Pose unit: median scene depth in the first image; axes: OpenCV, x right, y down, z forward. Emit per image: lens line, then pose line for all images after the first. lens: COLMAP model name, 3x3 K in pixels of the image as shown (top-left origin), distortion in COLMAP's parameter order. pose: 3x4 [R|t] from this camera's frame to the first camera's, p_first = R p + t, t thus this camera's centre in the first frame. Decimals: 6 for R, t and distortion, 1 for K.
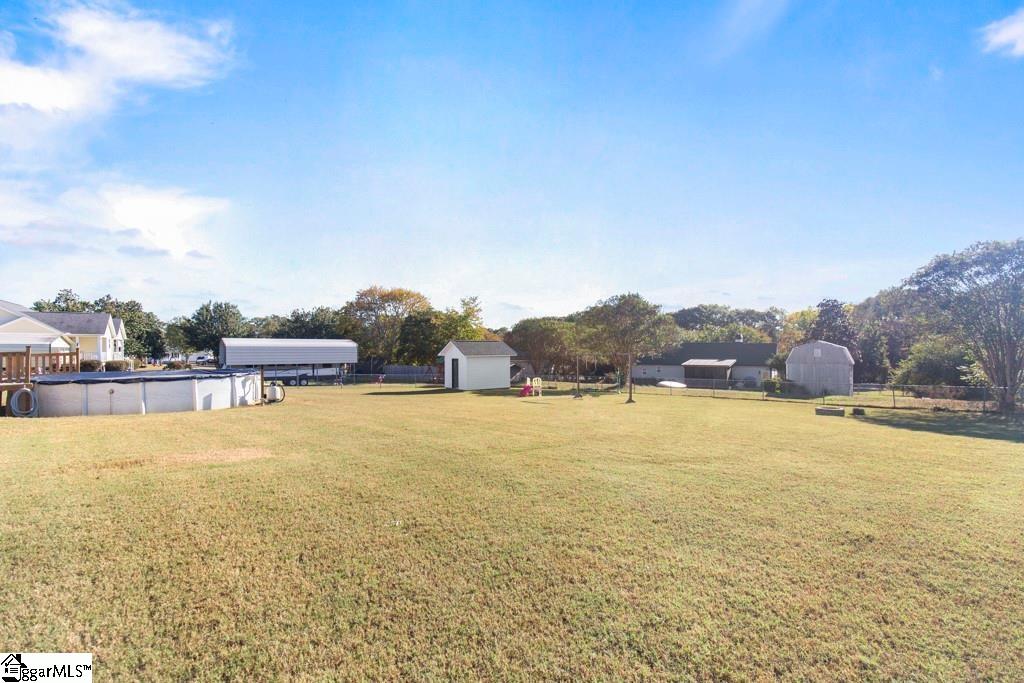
lens RADIAL K [[480.9, 0, 512.0], [0, 480.9, 341.5], [0, 0, 1]] dist [-0.000013, -0.000003]
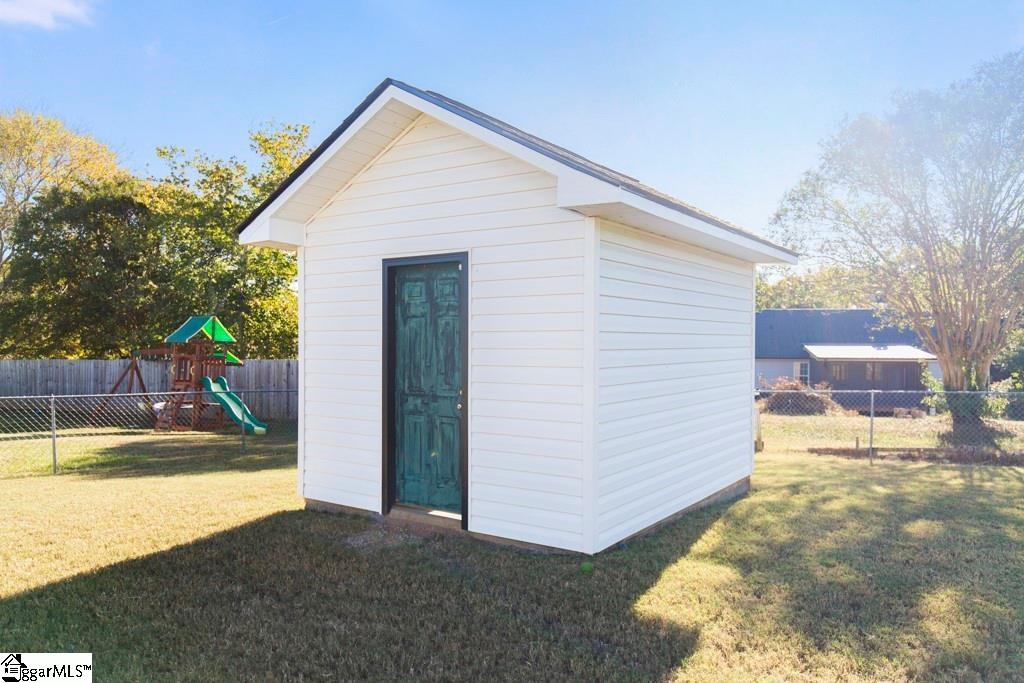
lens RADIAL K [[730.1, 0, 512.0], [0, 730.1, 341.5], [0, 0, 1]] dist [0.001398, 0.000411]
pose [[0.946250, 0.008146, 0.323333, -0.104099], [-0.011405, 0.999901, 0.008186, 0.036217], [-0.323234, -0.011434, 0.946250, 0.556665]]
